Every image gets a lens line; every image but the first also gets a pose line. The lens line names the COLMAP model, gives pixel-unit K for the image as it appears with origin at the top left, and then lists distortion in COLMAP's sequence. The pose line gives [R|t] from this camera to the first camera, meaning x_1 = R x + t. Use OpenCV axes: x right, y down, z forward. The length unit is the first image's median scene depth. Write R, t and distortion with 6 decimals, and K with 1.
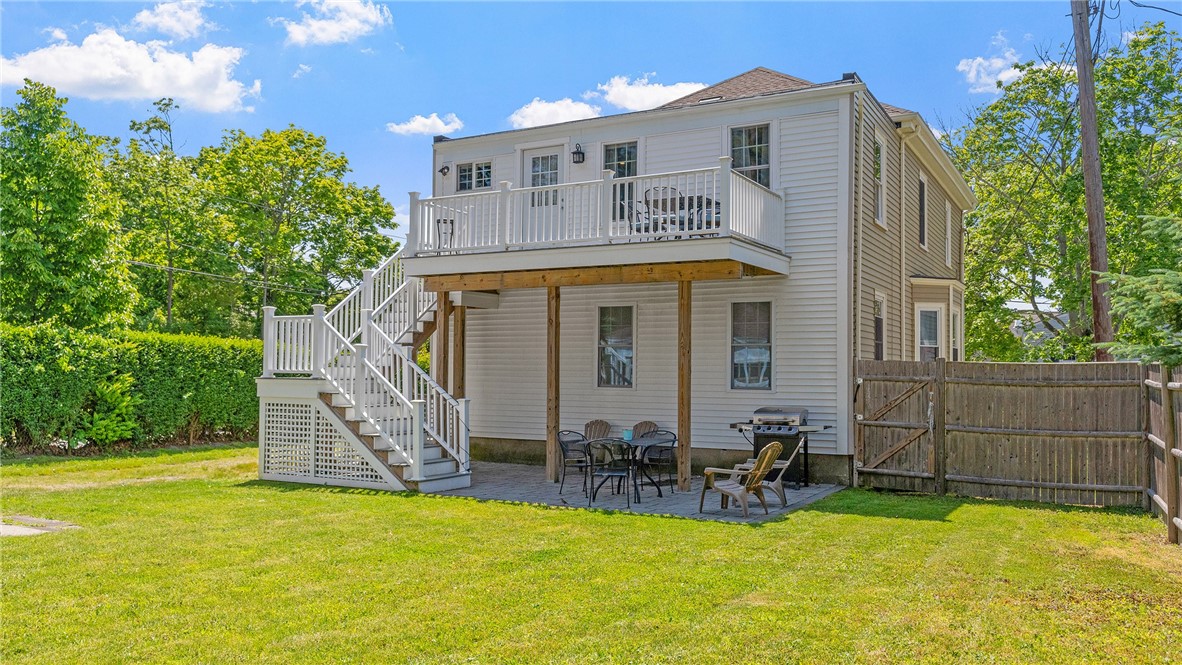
lens RADIAL K [[932.1, 0, 587.4], [0, 932.1, 287.7], [0, 0, 1]] dist [-0.002939, -0.002010]
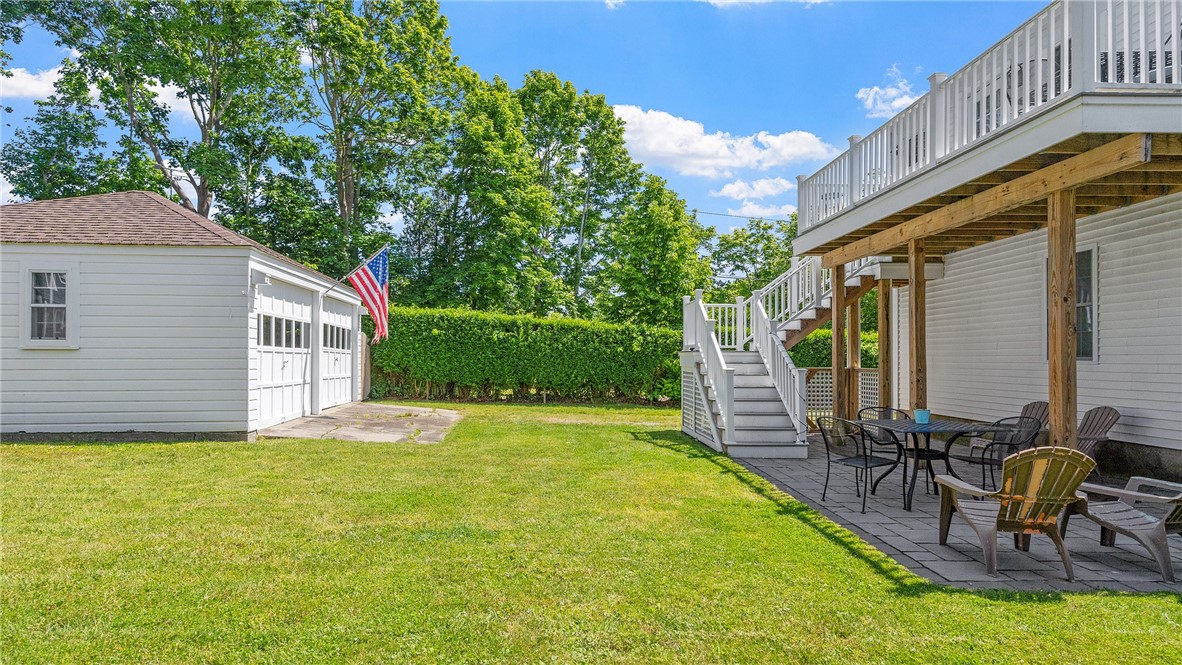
lens RADIAL K [[580.3, 0, 588.7], [0, 580.3, 352.5], [0, 0, 1]] dist [-0.000587, 0.000082]
pose [[0.522349, -0.015079, -0.852598, 0.256094], [0.075341, 0.996750, 0.028529, 0.063918], [0.849397, -0.079138, 0.521787, 0.464663]]
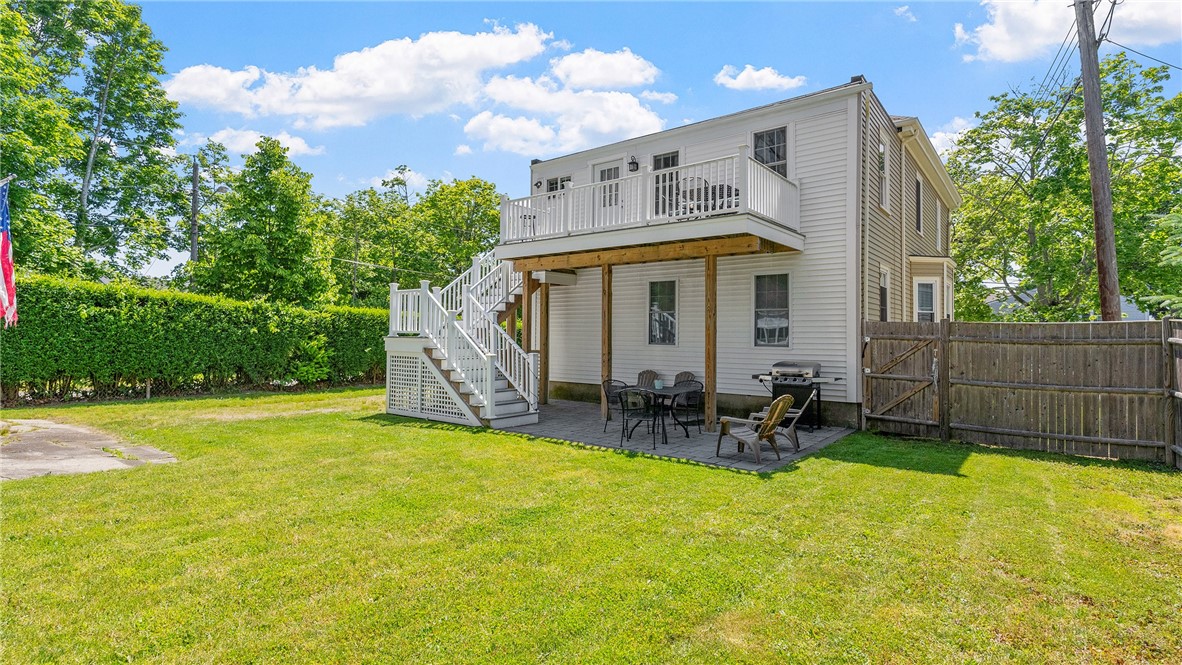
lens RADIAL K [[574.0, 0, 586.7], [0, 574.0, 301.2], [0, 0, 1]] dist [-0.002447, 0.000451]
pose [[0.986771, -0.010009, -0.161811, 0.061672], [0.014759, 0.999494, 0.028183, 0.026548], [0.161447, -0.030198, 0.986419, 0.233838]]
